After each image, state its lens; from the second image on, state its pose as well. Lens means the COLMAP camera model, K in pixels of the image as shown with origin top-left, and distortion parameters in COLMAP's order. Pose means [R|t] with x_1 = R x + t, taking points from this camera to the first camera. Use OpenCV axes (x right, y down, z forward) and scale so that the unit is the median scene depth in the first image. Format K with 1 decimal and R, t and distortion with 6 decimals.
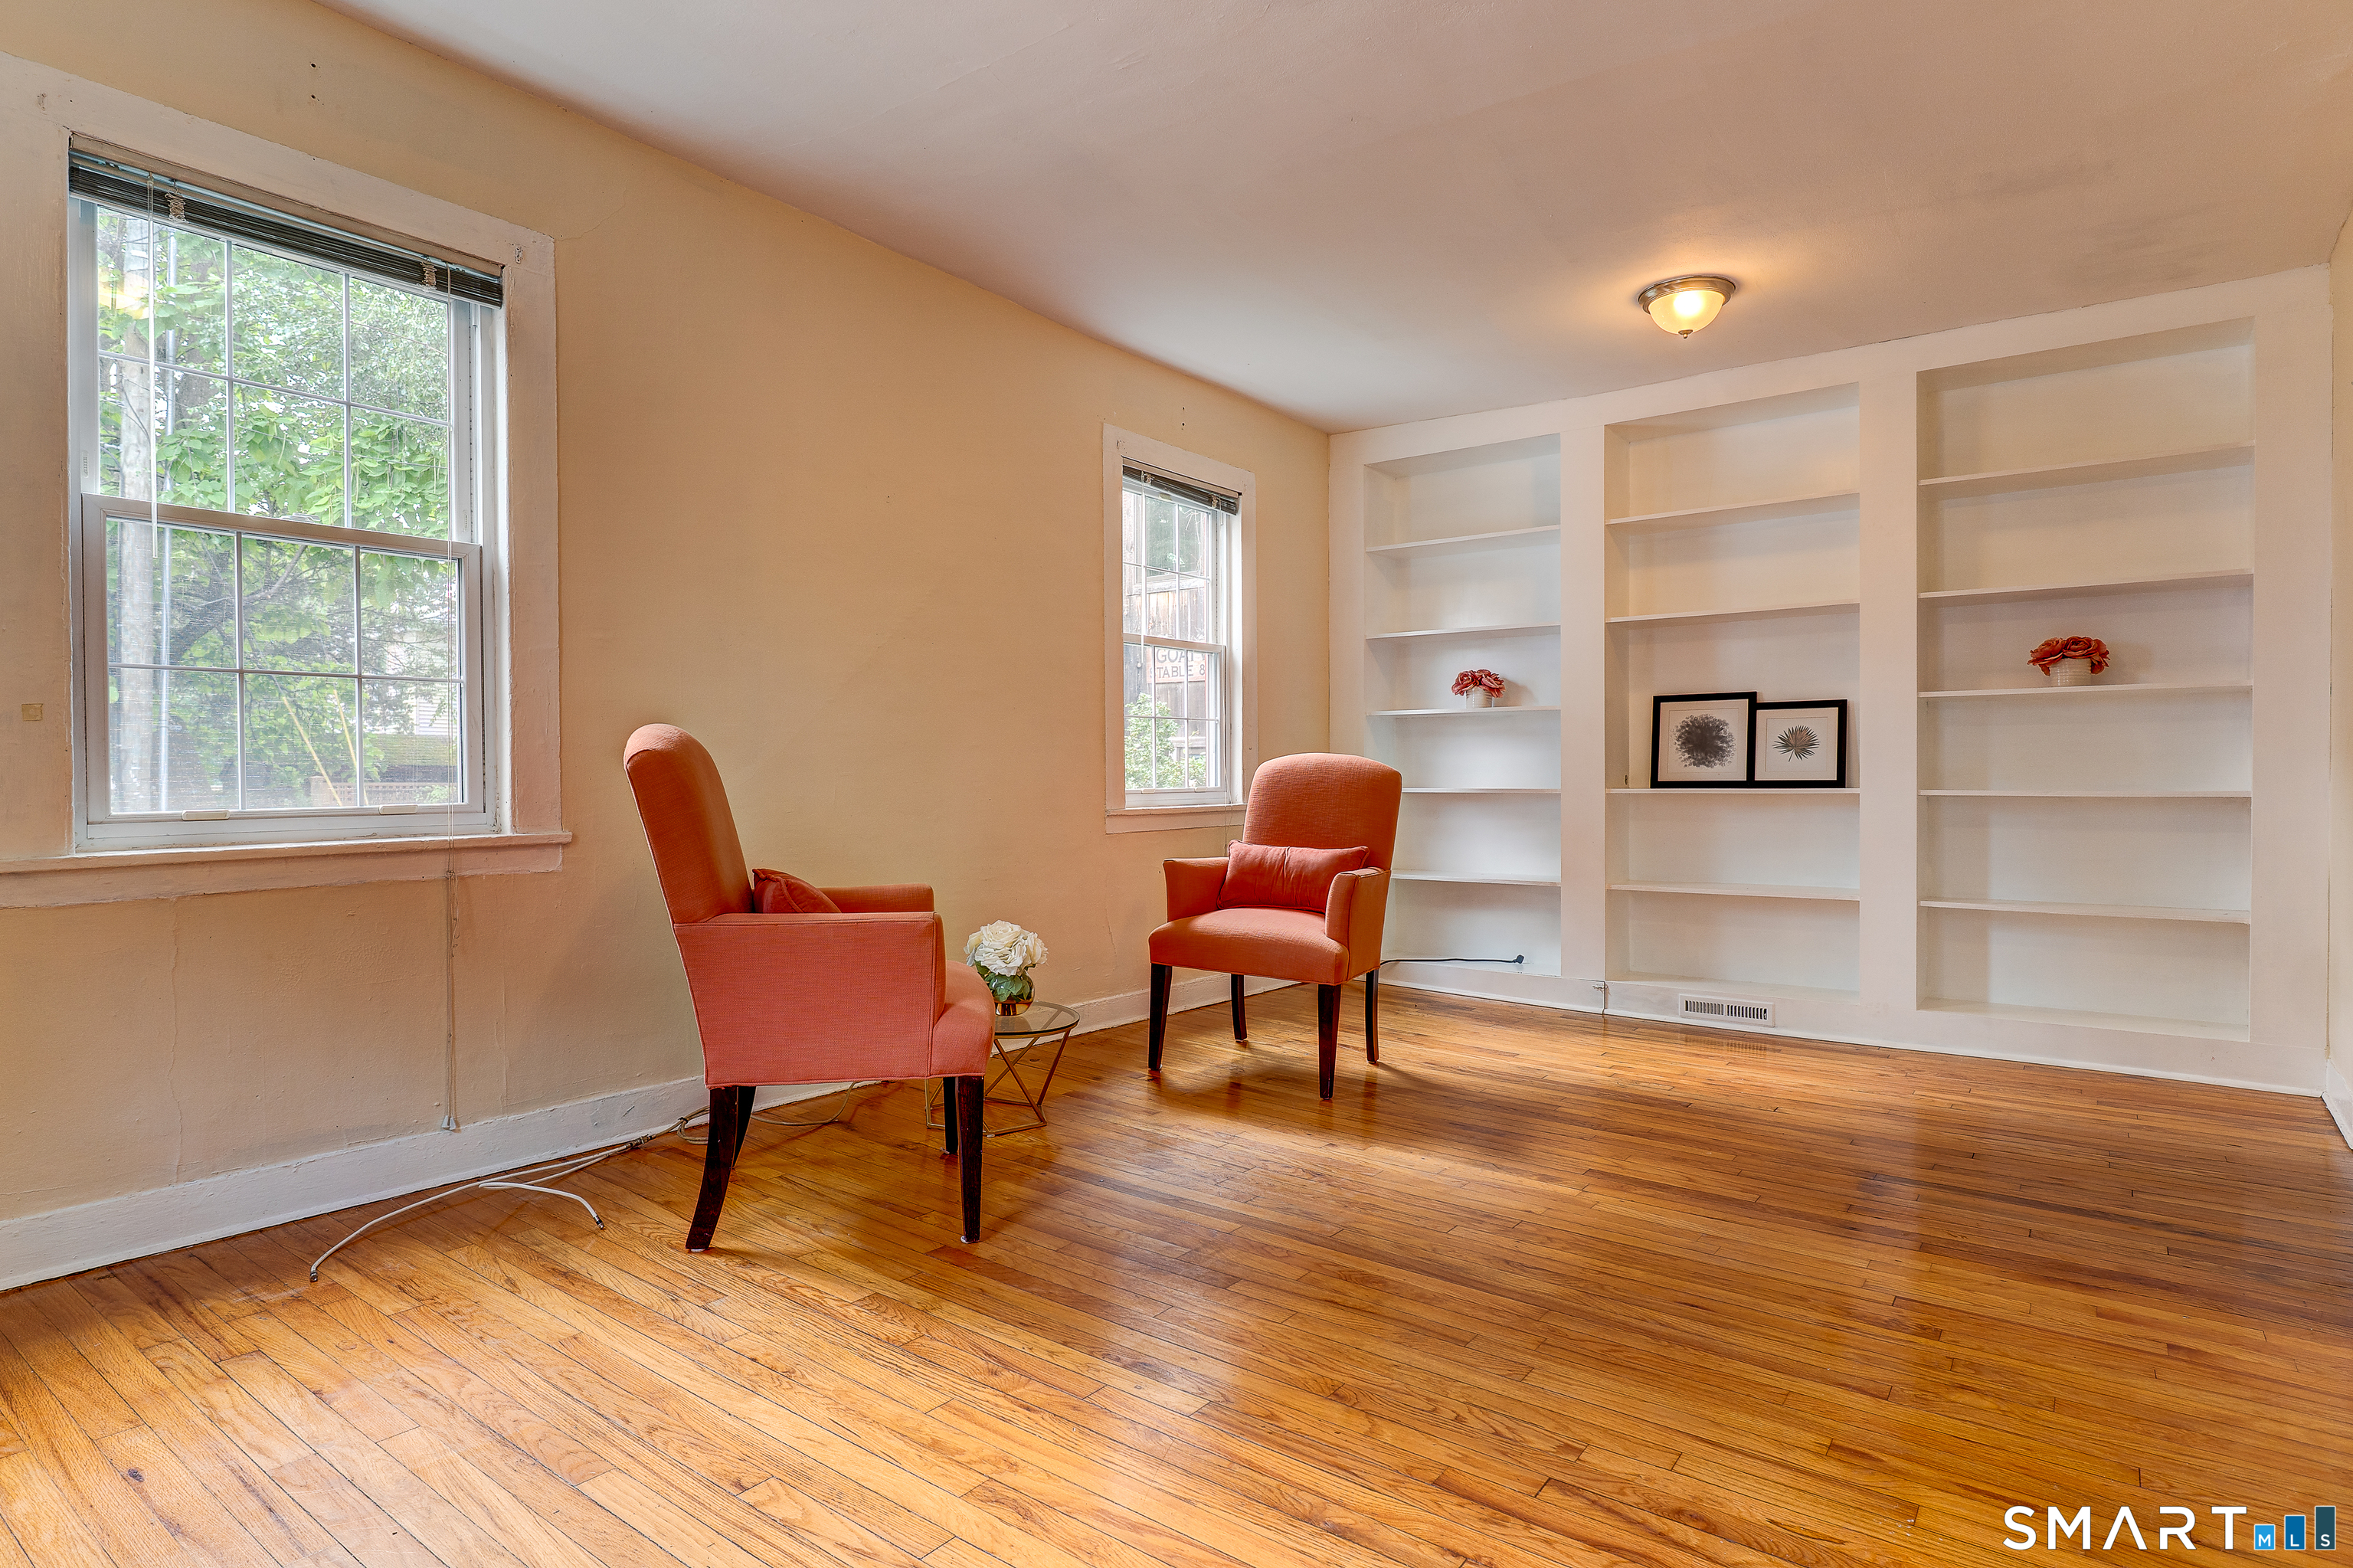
lens RADIAL K [[1226.5, 0, 1189.4], [0, 1226.5, 786.8], [0, 0, 1]] dist [-0.006663, -0.001892]
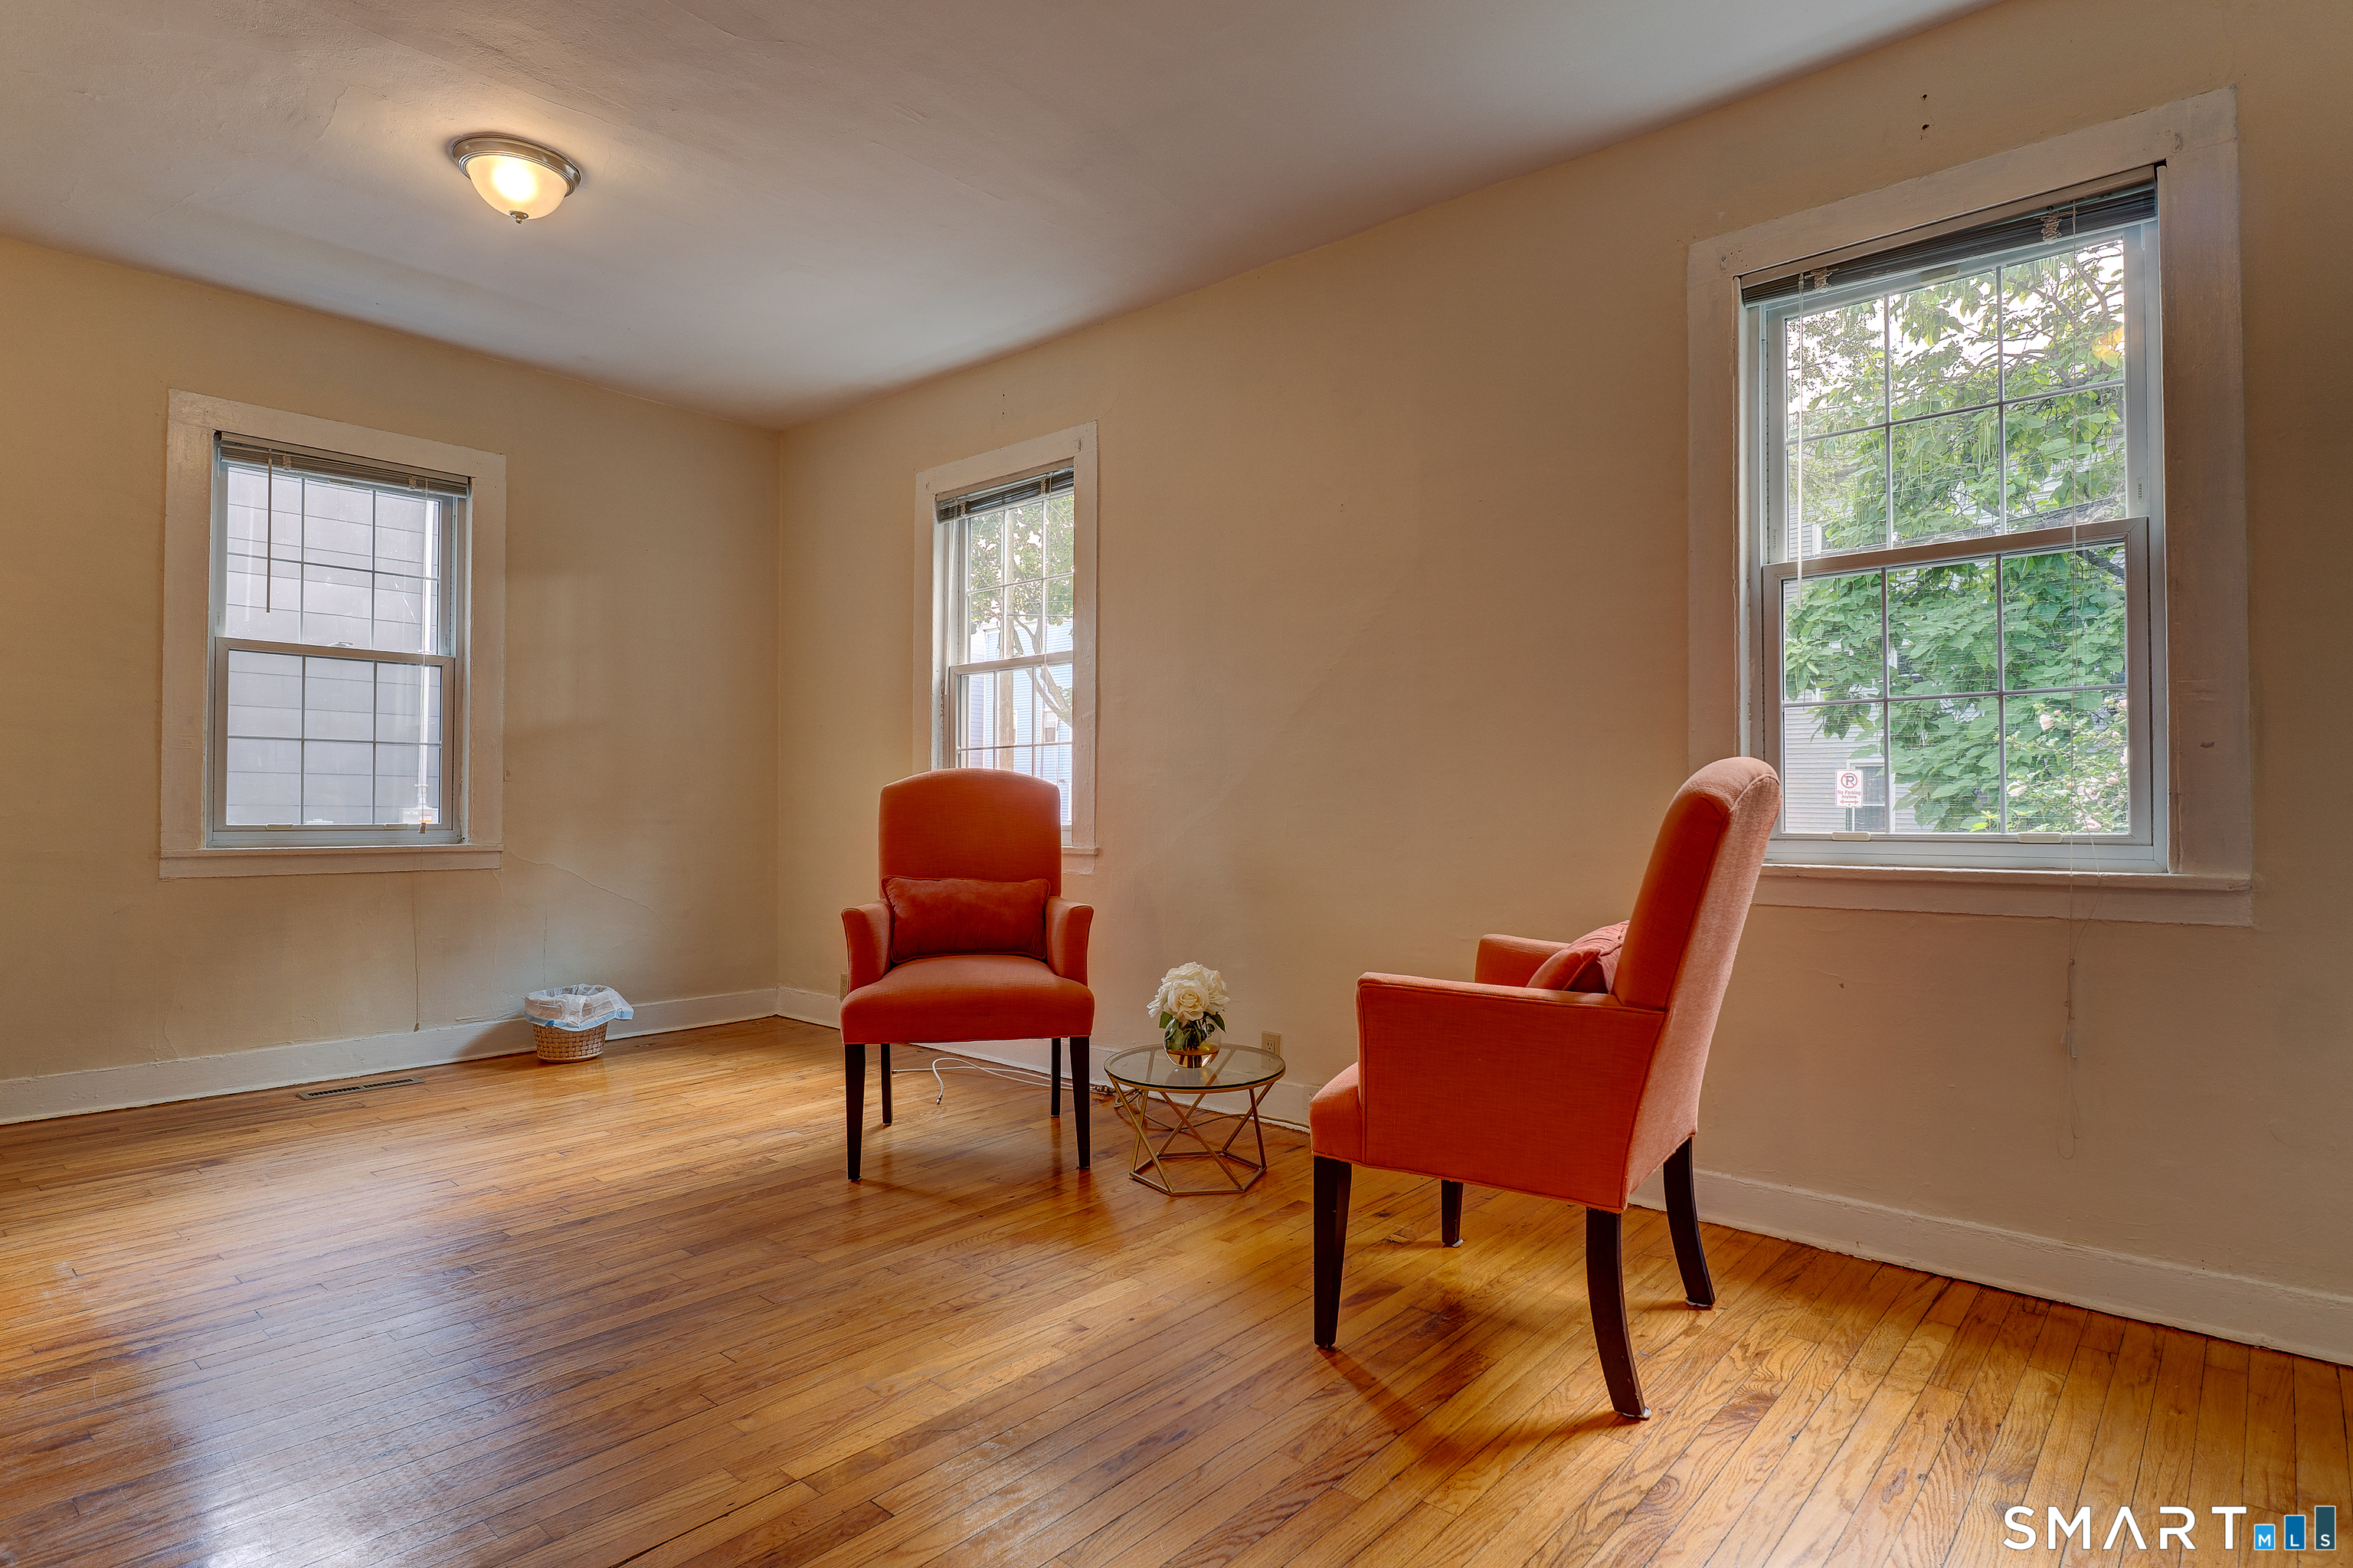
lens RADIAL K [[1226.5, 0, 1094.8], [0, 1226.5, 780.1], [0, 0, 1]] dist [-0.006663, -0.001892]
pose [[-0.095539, -0.019008, -0.995244, 0.957947], [-0.015202, 0.999729, -0.017635, -0.014587], [0.995310, 0.013445, -0.095802, 1.245107]]
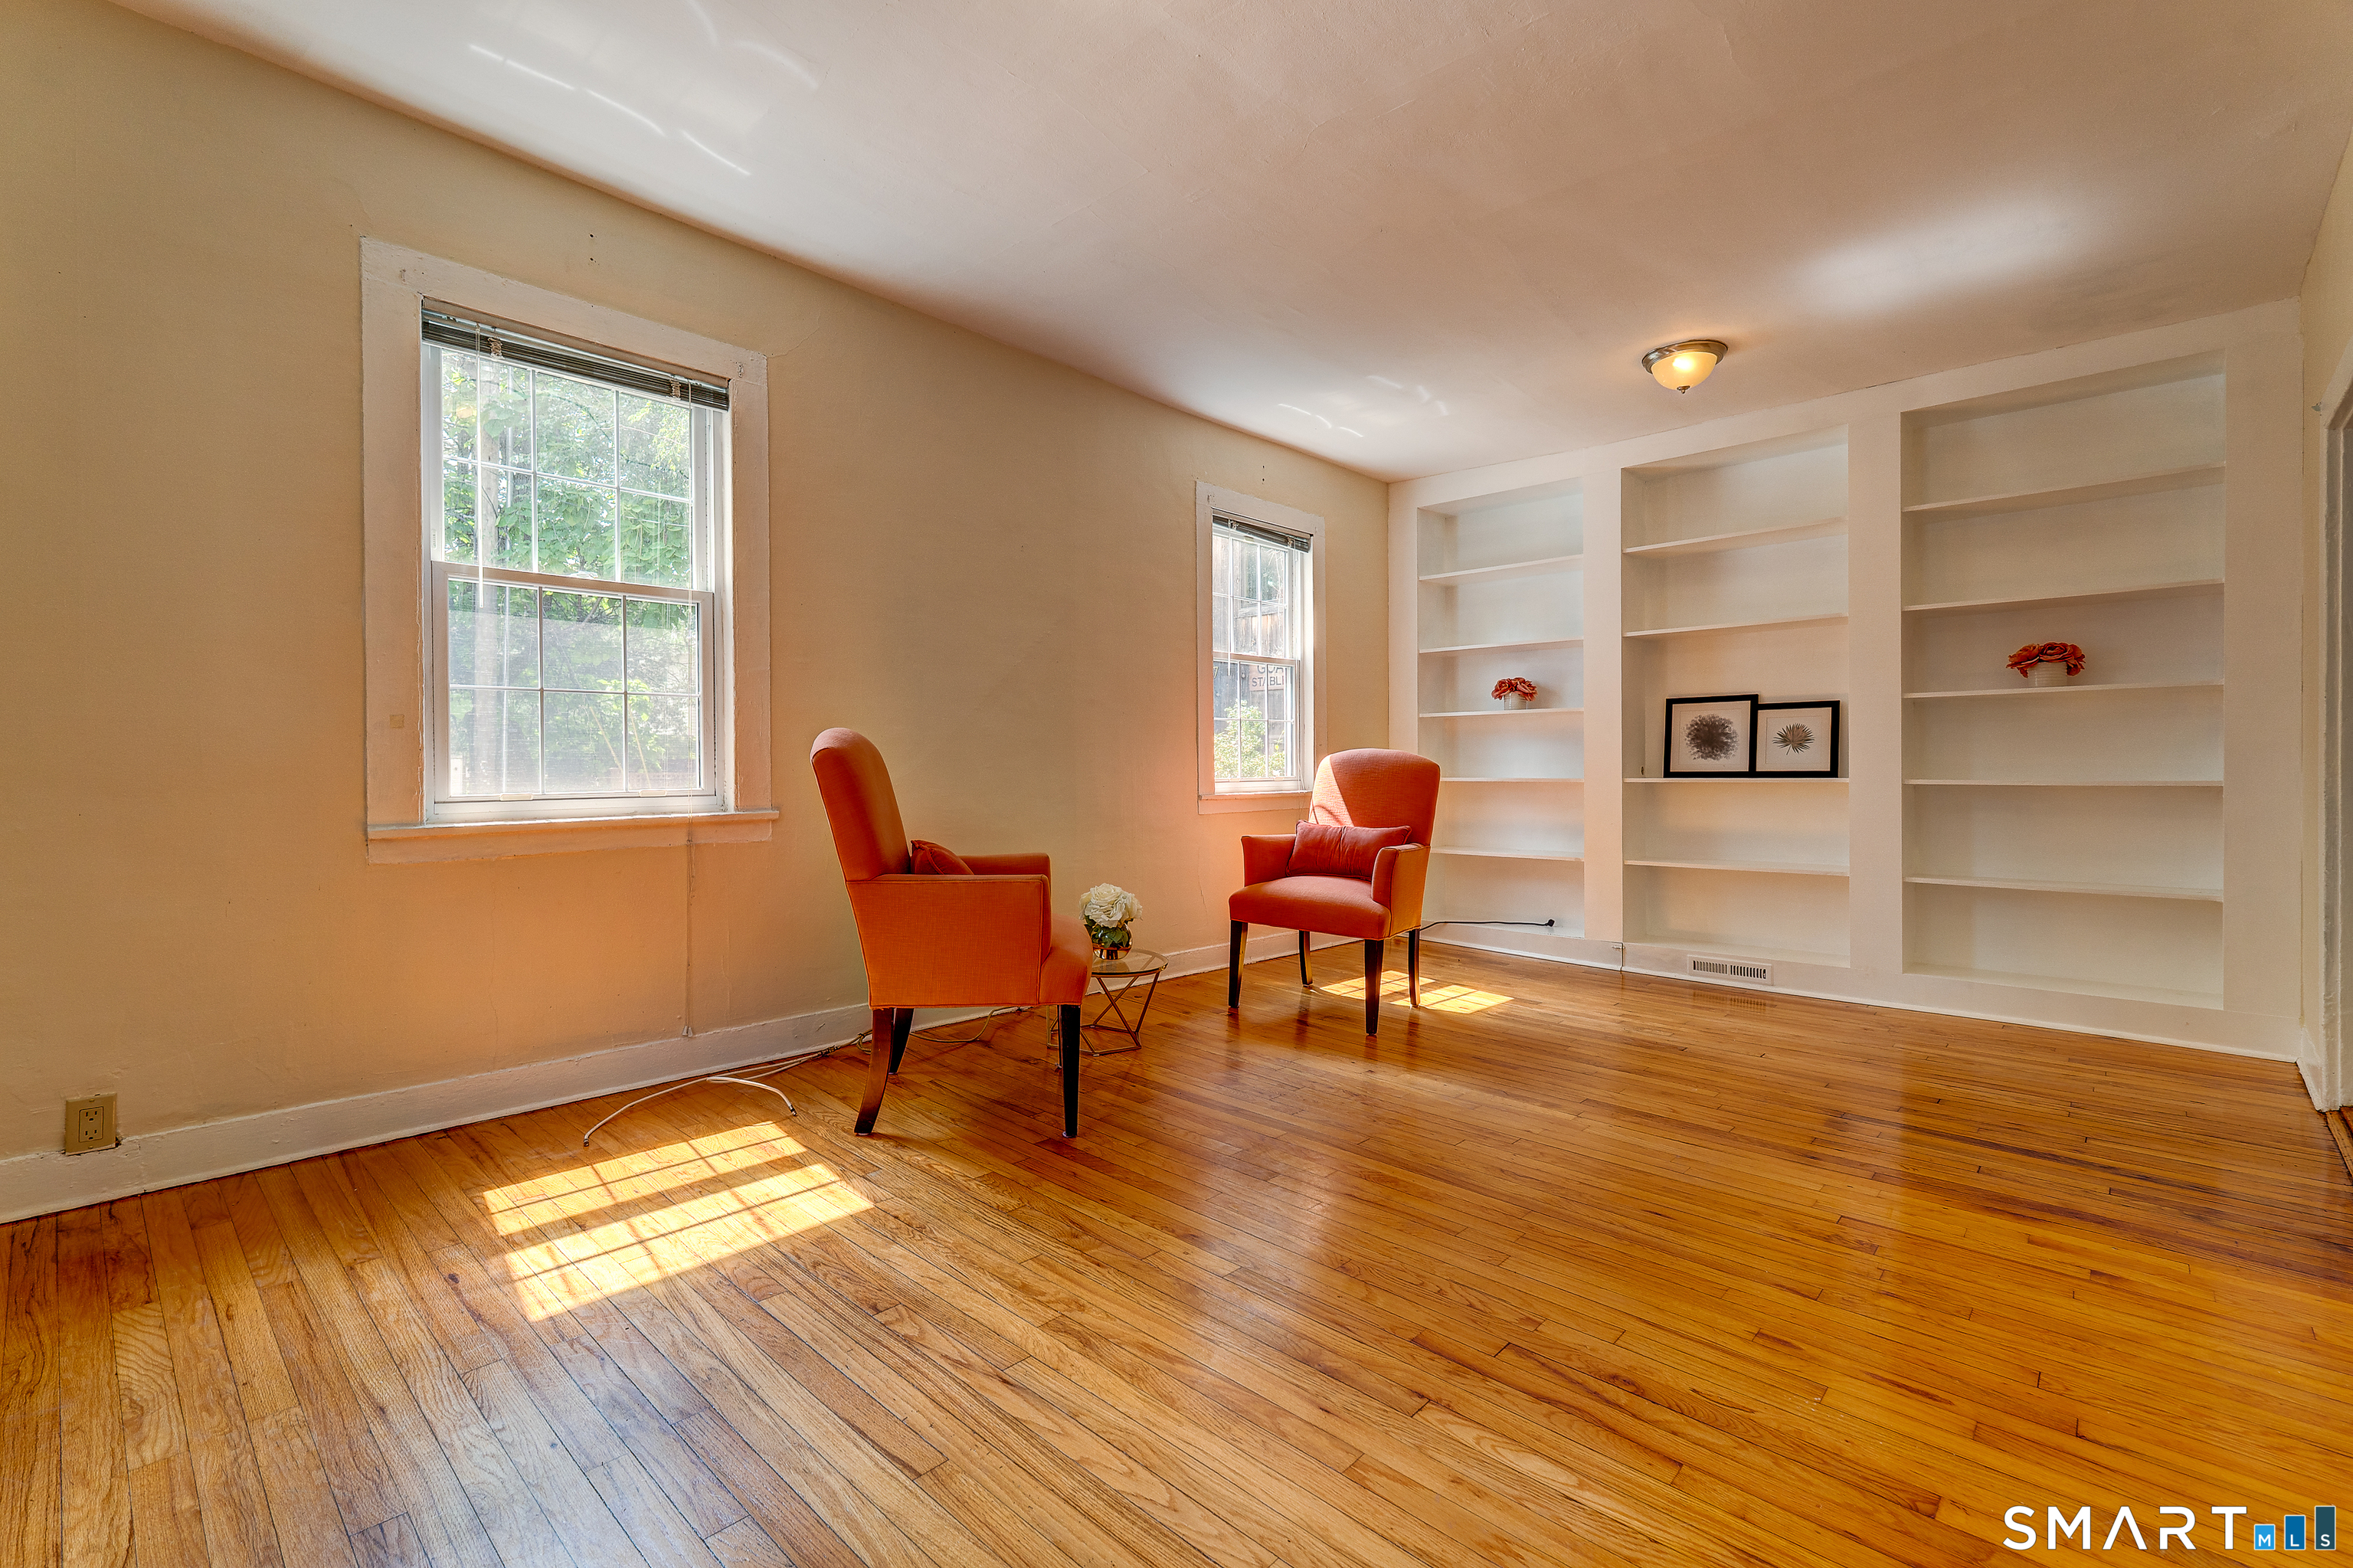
lens RADIAL K [[1020.5, 0, 1172.8], [0, 1020.5, 768.2], [0, 0, 1]] dist [0.002640, 0.000106]
pose [[0.992819, -0.000367, -0.119622, 0.048806], [-0.000559, 0.999970, -0.007712, -0.000331], [0.119622, 0.007723, 0.992790, -0.033677]]
